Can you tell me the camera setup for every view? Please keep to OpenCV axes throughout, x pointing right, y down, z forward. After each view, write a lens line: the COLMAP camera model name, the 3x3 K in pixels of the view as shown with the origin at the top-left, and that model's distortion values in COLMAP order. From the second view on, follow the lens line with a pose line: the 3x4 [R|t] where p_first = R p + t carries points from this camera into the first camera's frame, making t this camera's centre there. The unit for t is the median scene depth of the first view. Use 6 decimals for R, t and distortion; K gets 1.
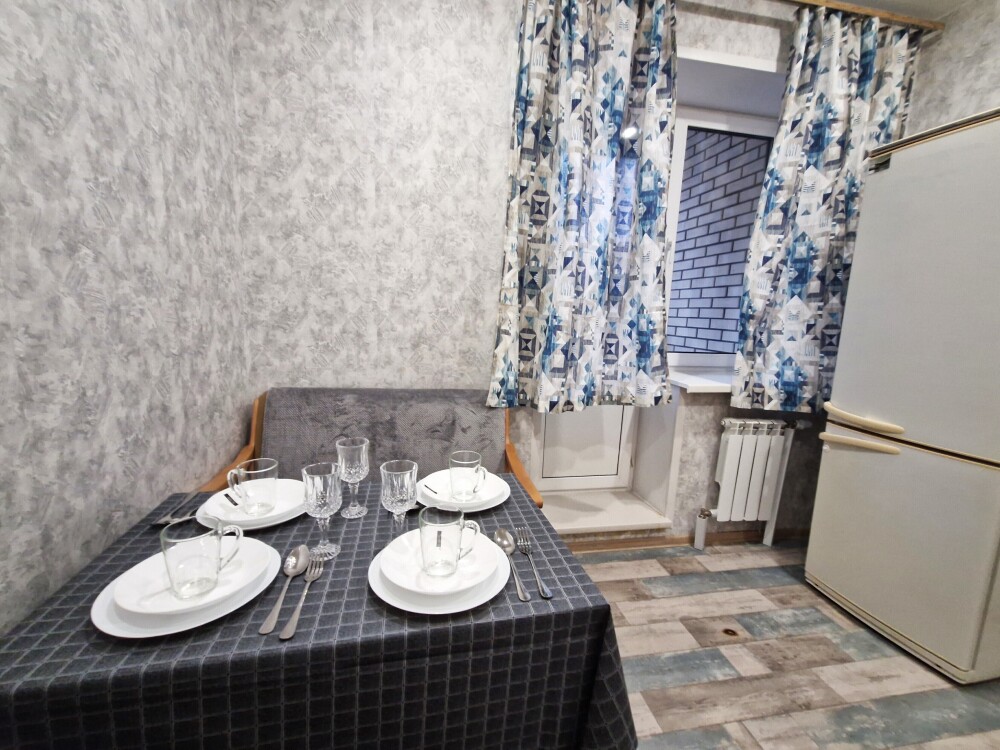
lens RADIAL K [[424.2, 0, 498.9], [0, 424.2, 376.9], [0, 0, 1]] dist [0.011791, -0.006204]
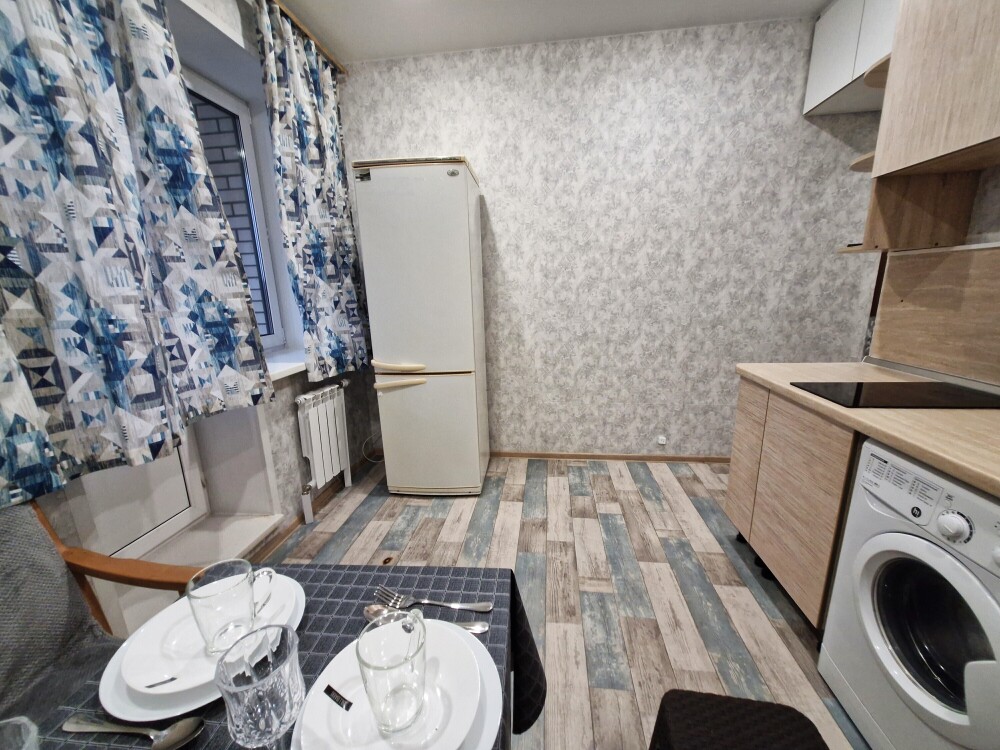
lens RADIAL K [[390.2, 0, 498.6], [0, 390.2, 378.3], [0, 0, 1]] dist [0.008017, -0.003859]
pose [[0.306060, -0.261934, 0.915269, -0.224691], [0.188019, 0.959100, 0.211605, -0.069302], [-0.933261, 0.107324, 0.342791, 0.244486]]
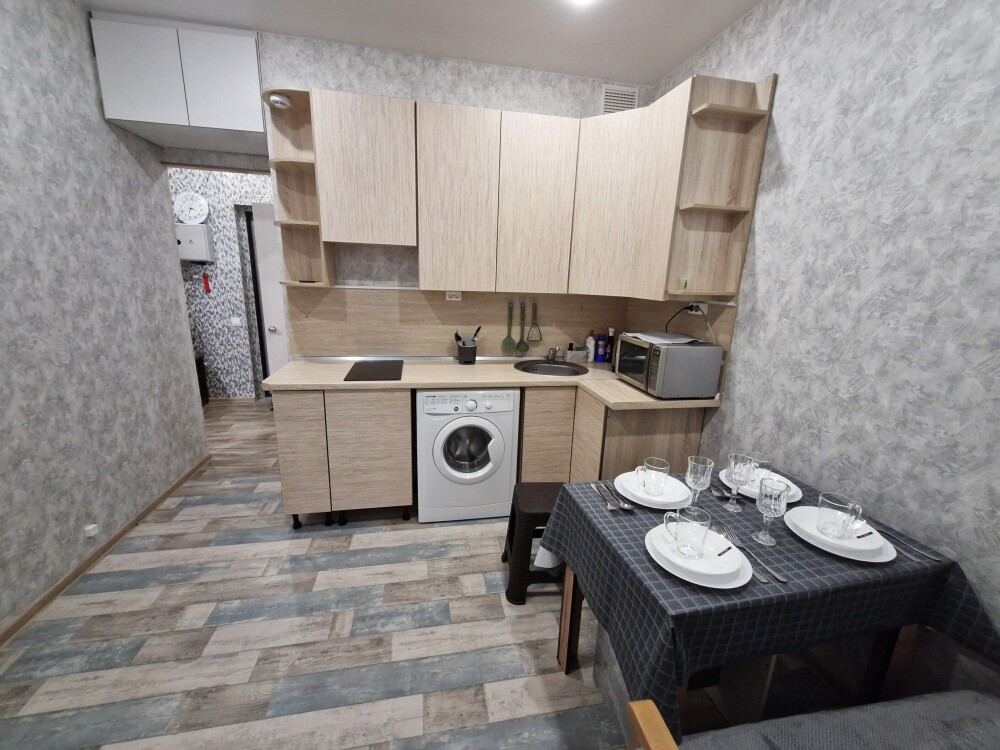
lens RADIAL K [[407.9, 0, 501.6], [0, 407.9, 378.0], [0, 0, 1]] dist [0.007150, -0.003794]
pose [[-0.997173, -0.068716, -0.030414, 0.264187], [-0.075133, 0.919143, 0.386694, -0.276091], [0.001382, 0.387885, -0.921707, 1.048055]]
